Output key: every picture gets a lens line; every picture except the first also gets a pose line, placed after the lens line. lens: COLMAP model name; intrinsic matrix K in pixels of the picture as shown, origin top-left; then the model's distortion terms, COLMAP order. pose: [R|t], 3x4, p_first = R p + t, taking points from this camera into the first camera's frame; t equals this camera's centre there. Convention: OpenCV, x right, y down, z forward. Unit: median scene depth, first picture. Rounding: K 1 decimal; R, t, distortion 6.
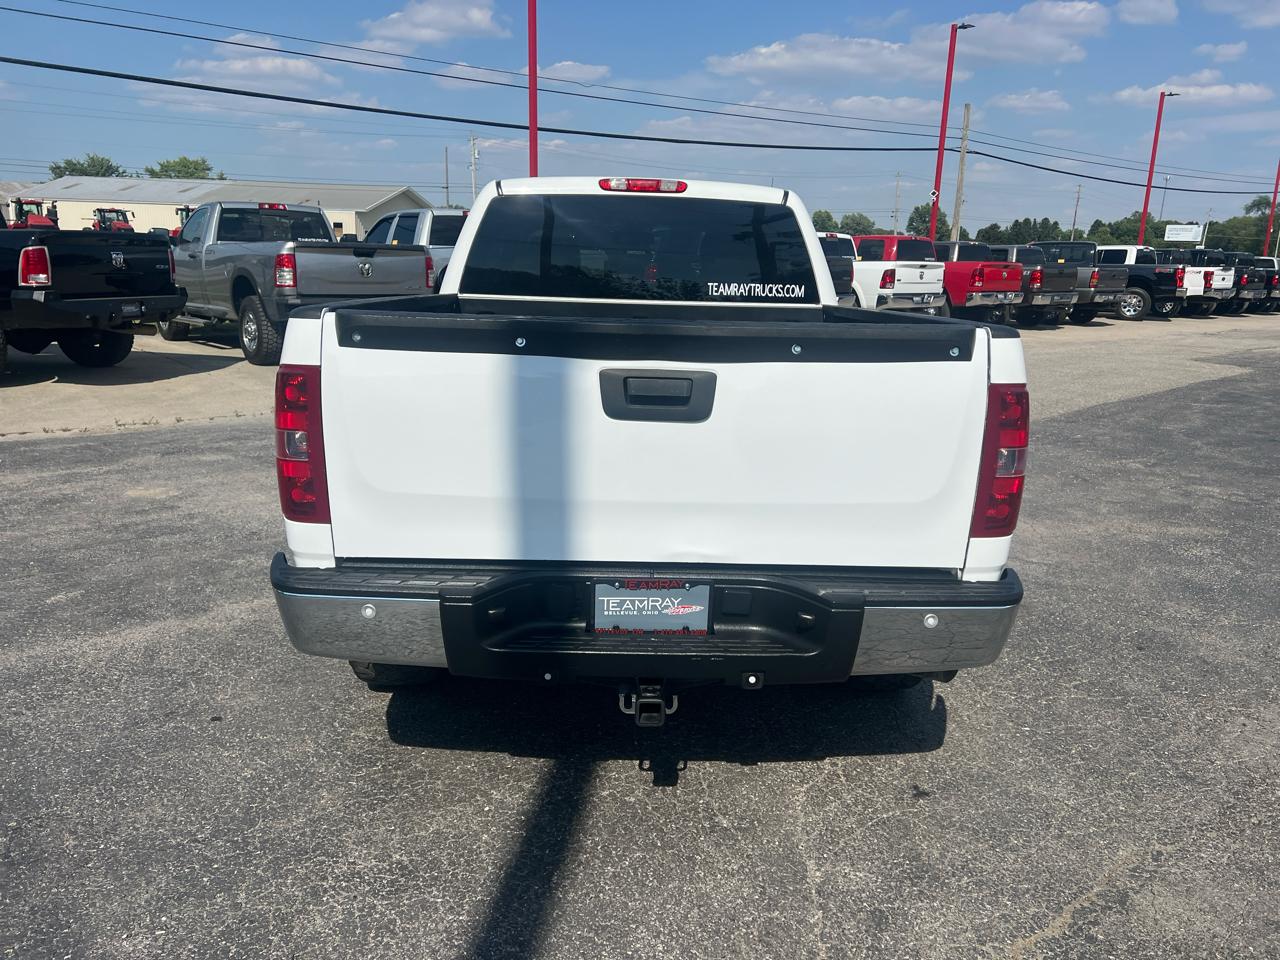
lens RADIAL K [[952.6, 0, 645.6], [0, 952.6, 483.1], [0, 0, 1]] dist [0.054252, -0.042170]
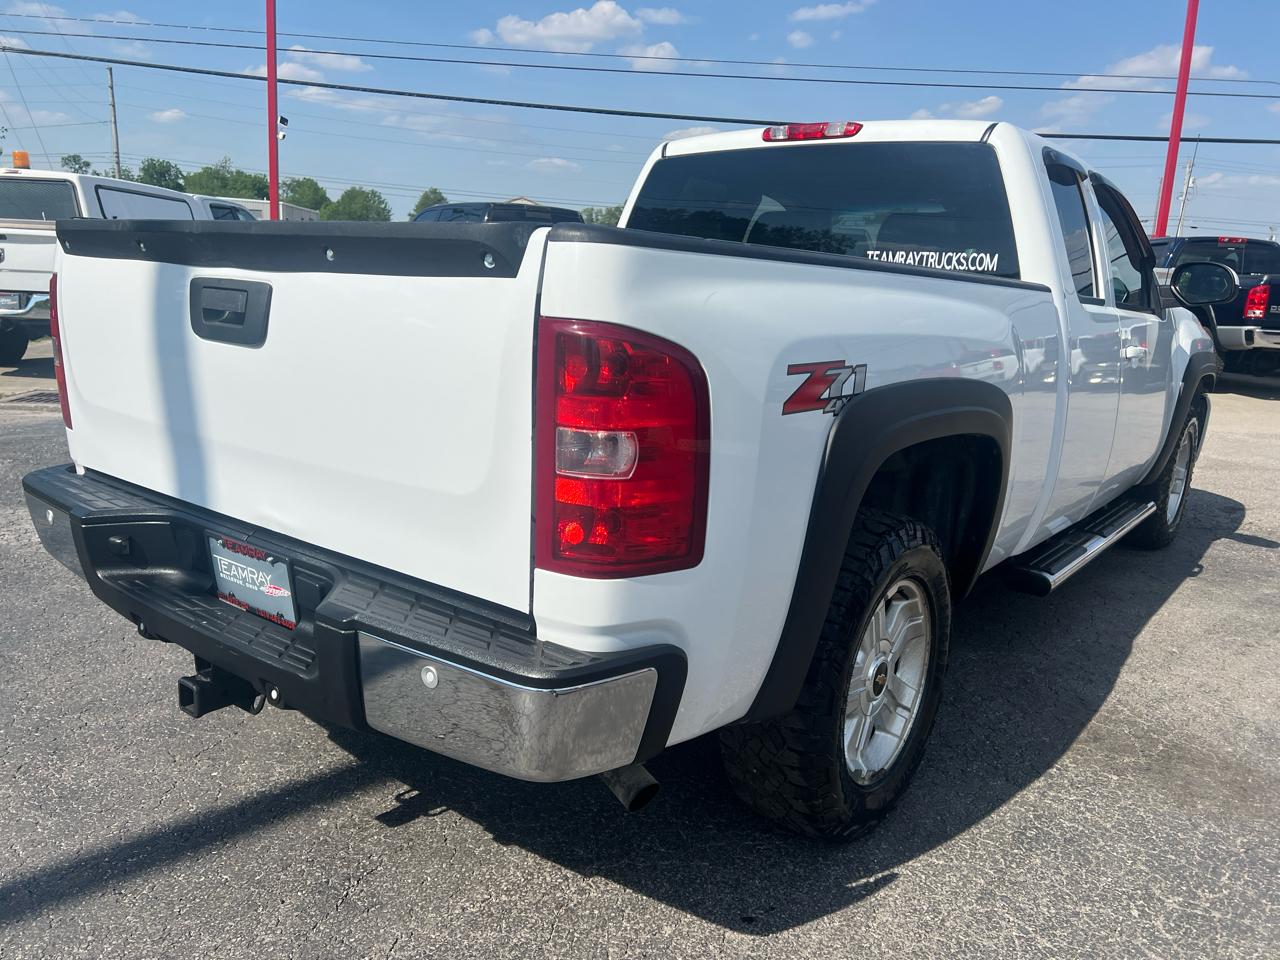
lens RADIAL K [[957.1, 0, 642.4], [0, 957.1, 470.0], [0, 0, 1]] dist [0.051765, -0.071567]
pose [[0.774894, 0.132938, -0.617954, 0.212037], [-0.165752, 0.986158, 0.004300, -0.005484], [0.609972, 0.099095, 0.786203, 0.152468]]
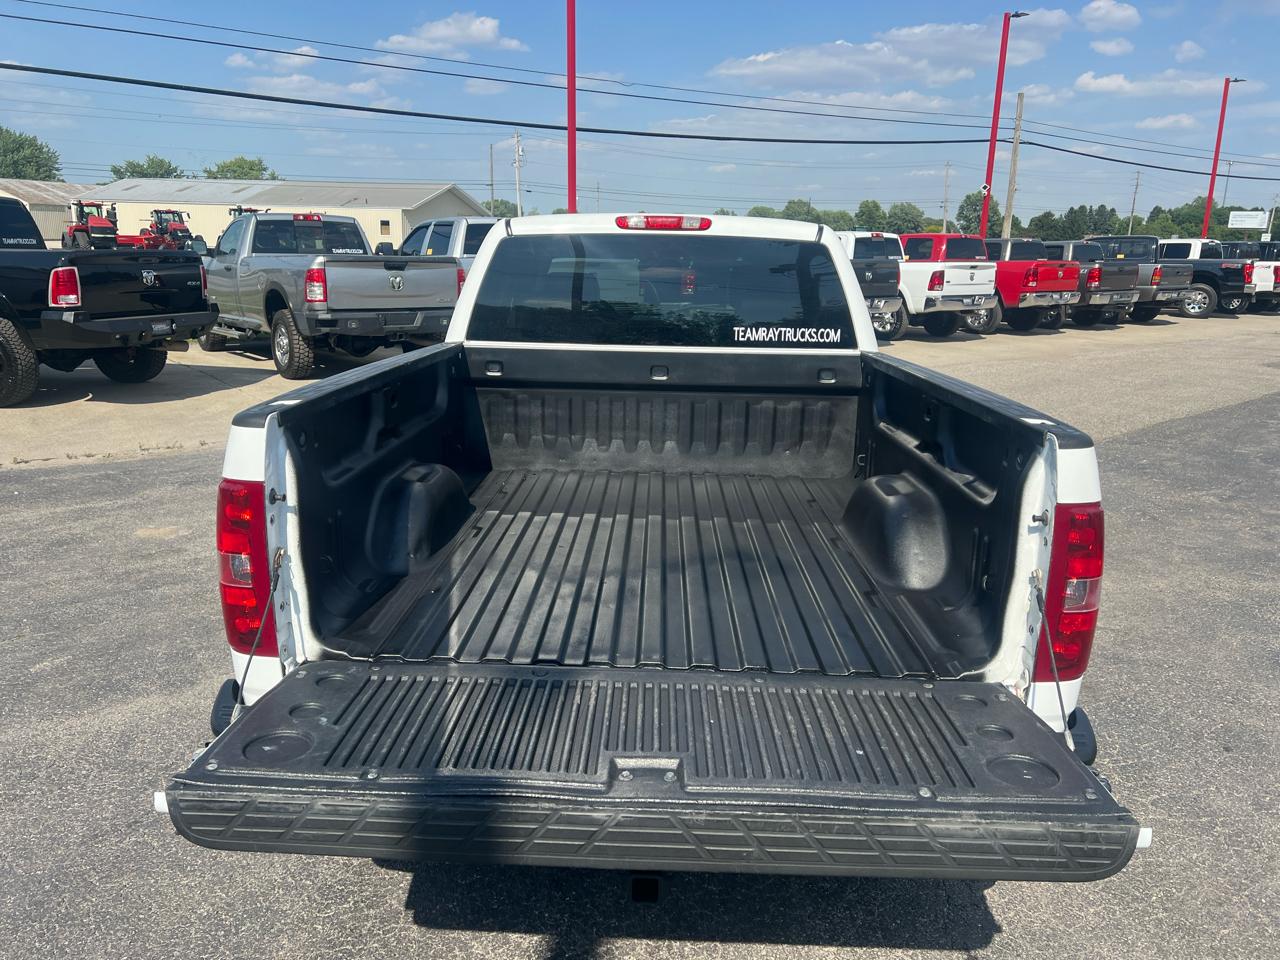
lens RADIAL K [[951.3, 0, 637.4], [0, 951.3, 465.5], [0, 0, 1]] dist [0.067631, -0.064727]
pose [[0.998491, 0.002965, -0.054836, 0.011736], [-0.003416, 0.999961, -0.008122, -0.034760], [0.054810, 0.008297, 0.998462, 0.041321]]
